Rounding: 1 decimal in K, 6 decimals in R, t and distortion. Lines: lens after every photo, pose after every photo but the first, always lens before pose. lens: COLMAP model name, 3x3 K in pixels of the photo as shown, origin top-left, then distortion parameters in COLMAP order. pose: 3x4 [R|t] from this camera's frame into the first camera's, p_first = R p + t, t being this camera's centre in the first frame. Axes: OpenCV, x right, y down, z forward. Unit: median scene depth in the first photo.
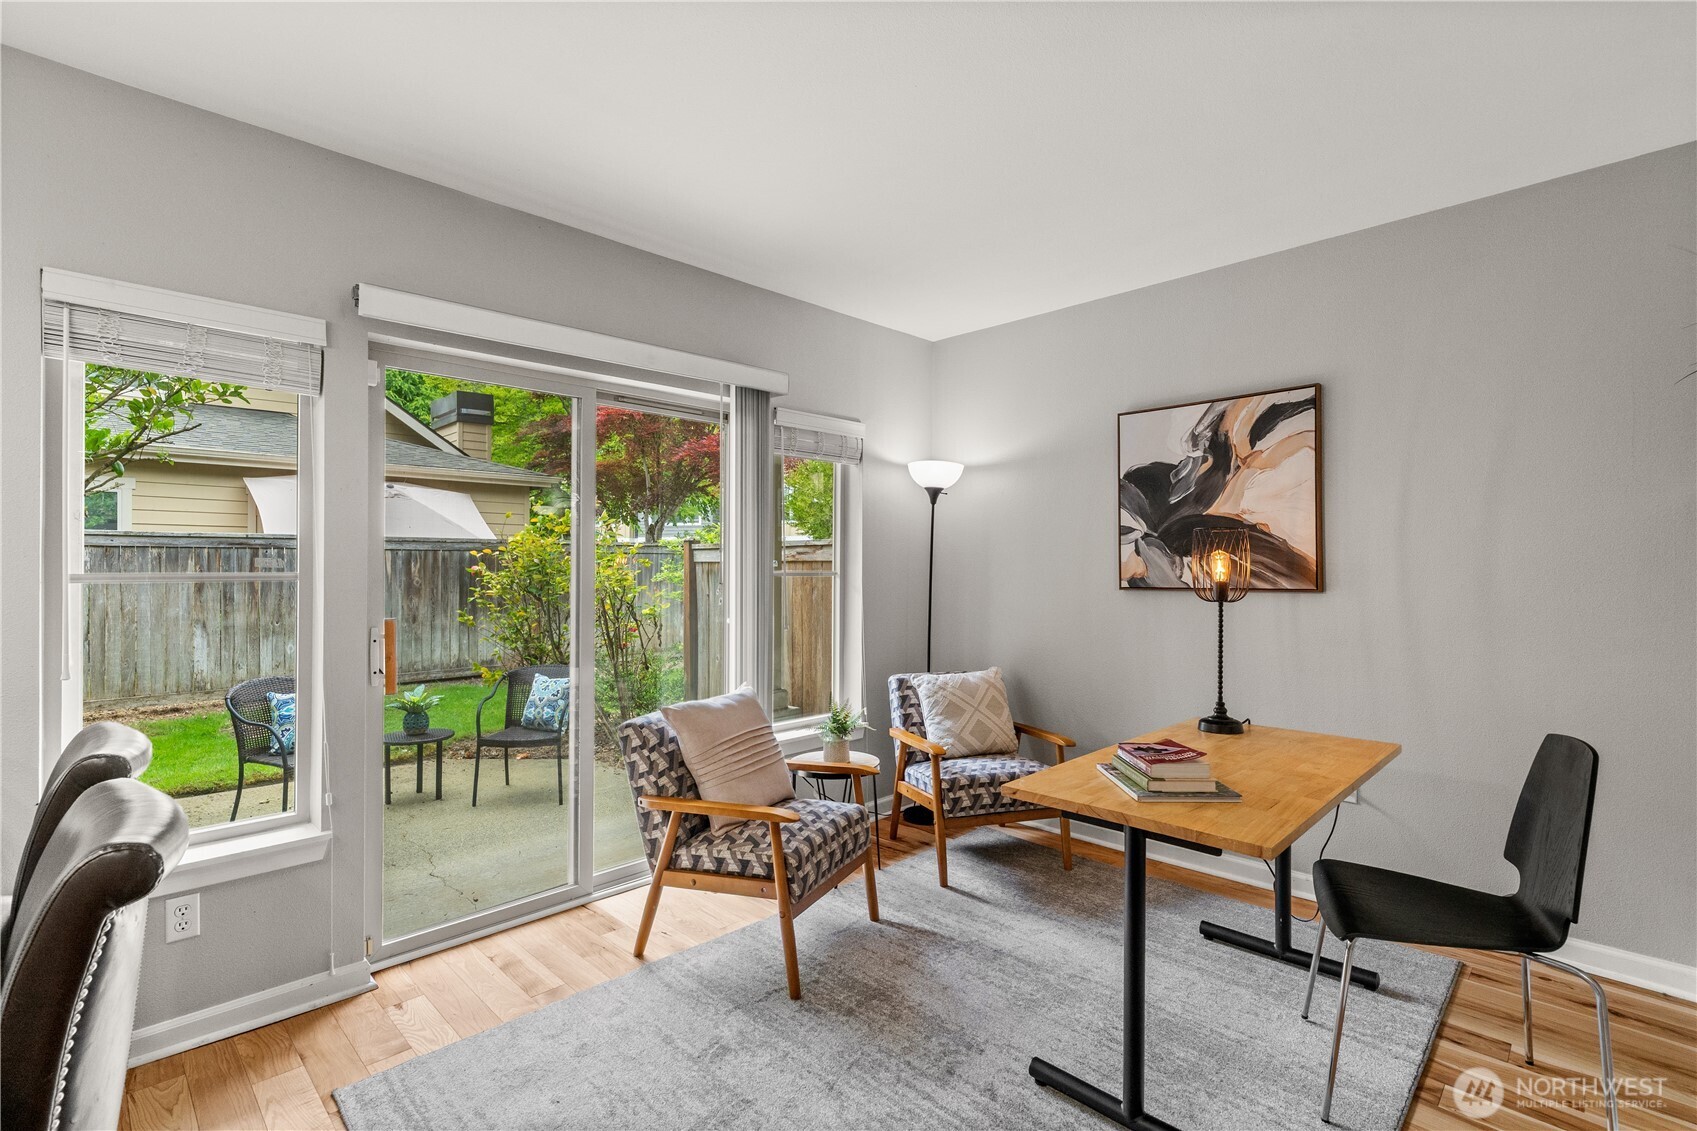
lens RADIAL K [[778.2, 0, 843.7], [0, 778.2, 567.4], [0, 0, 1]] dist [-0.009028, 0.000888]
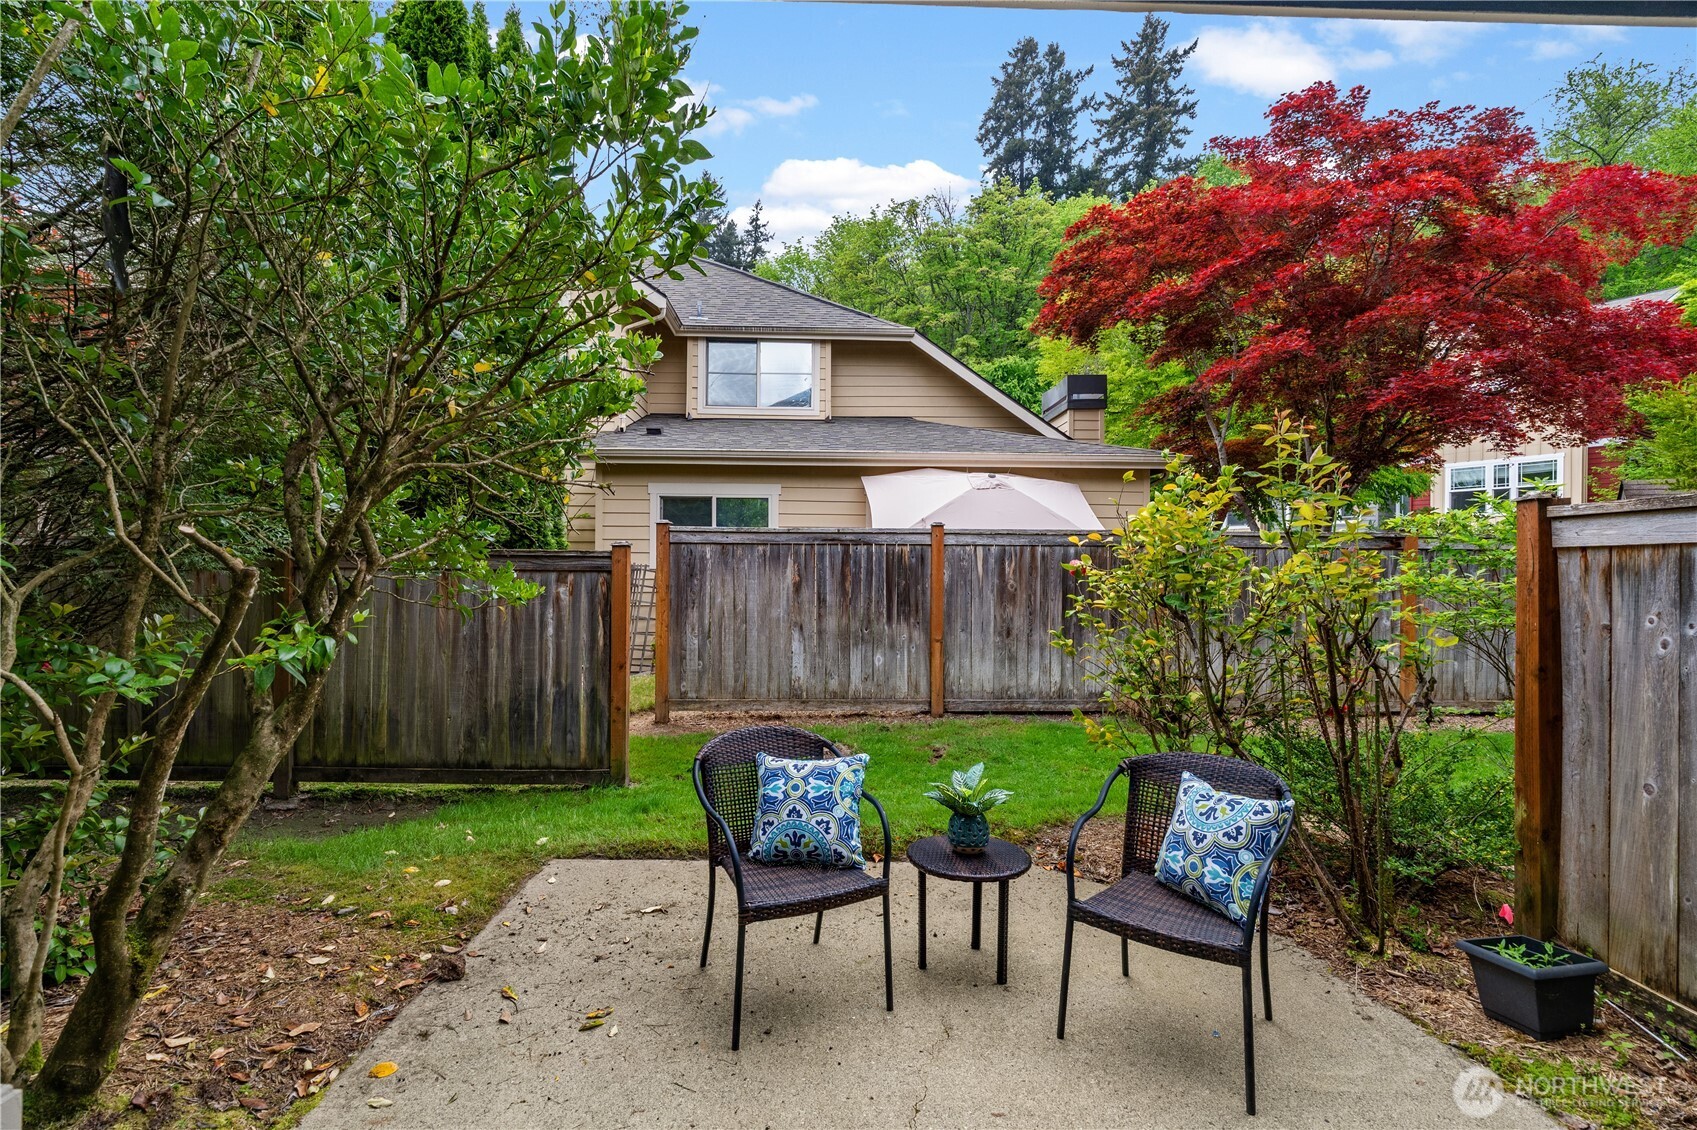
lens RADIAL K [[773.7, 0, 845.5], [0, 773.7, 569.3], [0, 0, 1]] dist [-0.001795, 0.000638]
pose [[0.732158, 0.002257, -0.681131, -0.163990], [-0.008556, 0.999946, -0.005884, 0.009524], [0.681081, 0.010136, 0.732138, 0.368244]]
